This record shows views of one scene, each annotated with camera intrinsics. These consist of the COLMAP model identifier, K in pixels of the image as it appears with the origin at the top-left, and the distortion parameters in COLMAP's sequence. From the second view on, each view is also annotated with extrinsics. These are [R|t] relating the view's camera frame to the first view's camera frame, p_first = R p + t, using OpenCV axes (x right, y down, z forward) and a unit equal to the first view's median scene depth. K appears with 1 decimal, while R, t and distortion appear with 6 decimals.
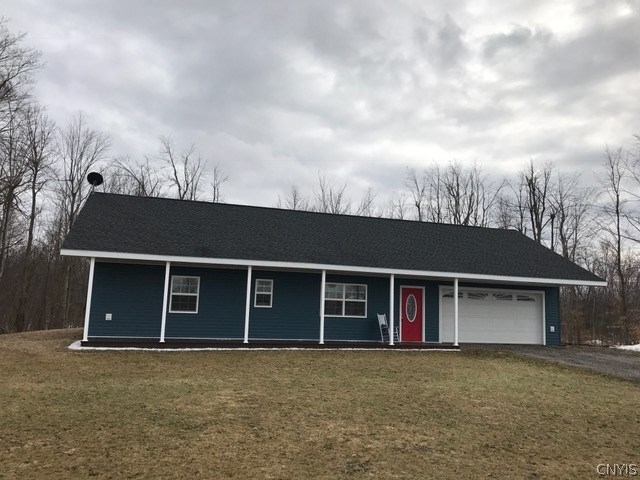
lens RADIAL K [[520.2, 0, 320.0], [0, 520.2, 240.0], [0, 0, 1]] dist [0.017751, 0.002465]
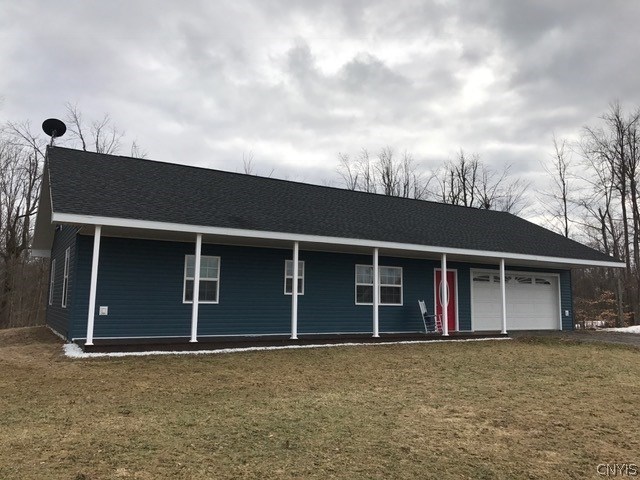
lens RADIAL K [[520.2, 0, 320.0], [0, 520.2, 240.0], [0, 0, 1]] dist [0.017751, 0.002465]
pose [[0.974695, 0.004232, 0.223499, -0.243649], [-0.006505, 0.999934, 0.009434, 0.035420], [-0.223444, -0.010649, 0.974658, 0.199140]]
